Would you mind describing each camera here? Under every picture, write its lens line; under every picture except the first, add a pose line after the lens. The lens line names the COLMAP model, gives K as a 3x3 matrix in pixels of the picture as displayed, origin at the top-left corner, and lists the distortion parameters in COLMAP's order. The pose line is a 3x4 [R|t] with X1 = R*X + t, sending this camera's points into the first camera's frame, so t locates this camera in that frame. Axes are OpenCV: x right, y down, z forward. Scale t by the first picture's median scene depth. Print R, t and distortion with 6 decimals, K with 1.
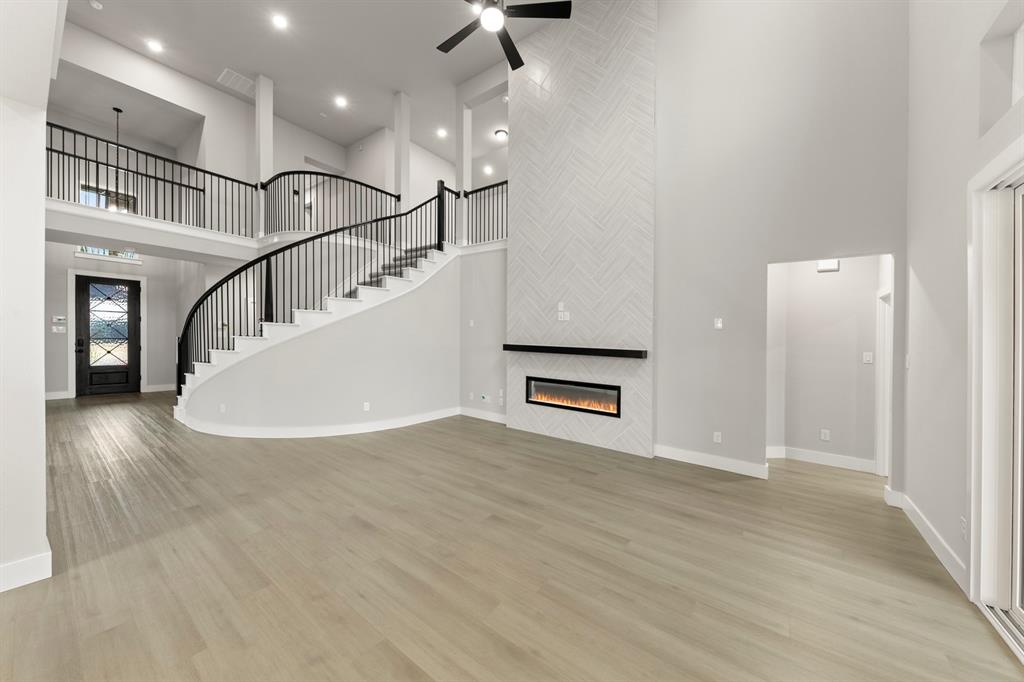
lens RADIAL K [[354.7, 0, 487.0], [0, 354.7, 343.8], [0, 0, 1]] dist [-0.000375, -0.000046]
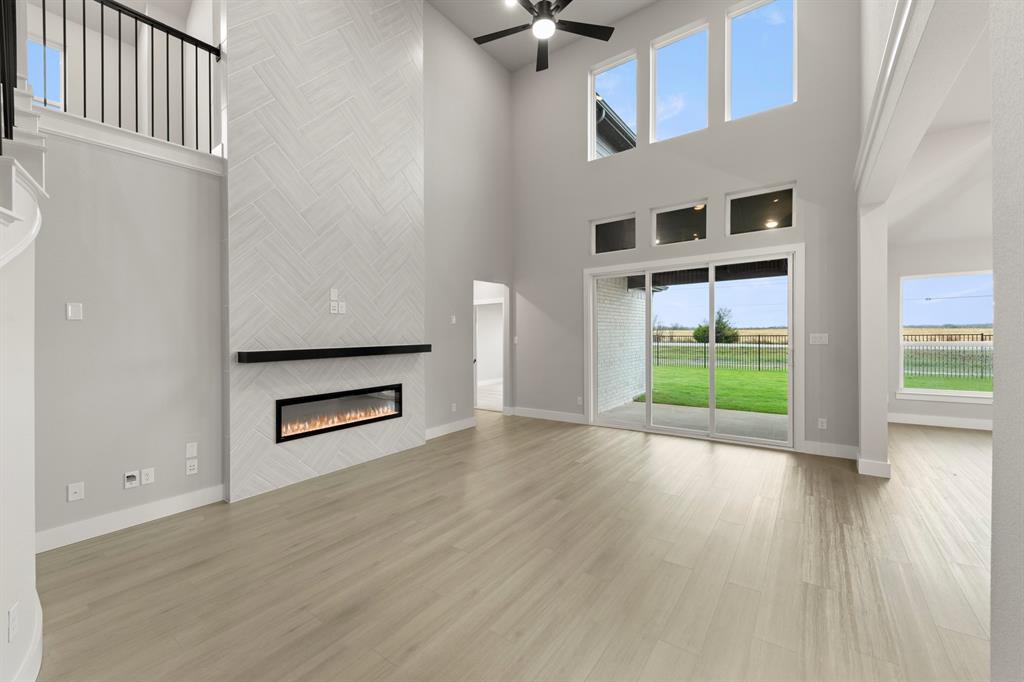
lens RADIAL K [[414.6, 0, 532.7], [0, 414.6, 337.0], [0, 0, 1]] dist [0.000169, -0.000694]
pose [[-0.075380, -0.037813, 0.996438, -0.756425], [0.034527, 0.998583, 0.040506, -0.039573], [-0.996557, 0.037457, -0.073968, 0.708942]]
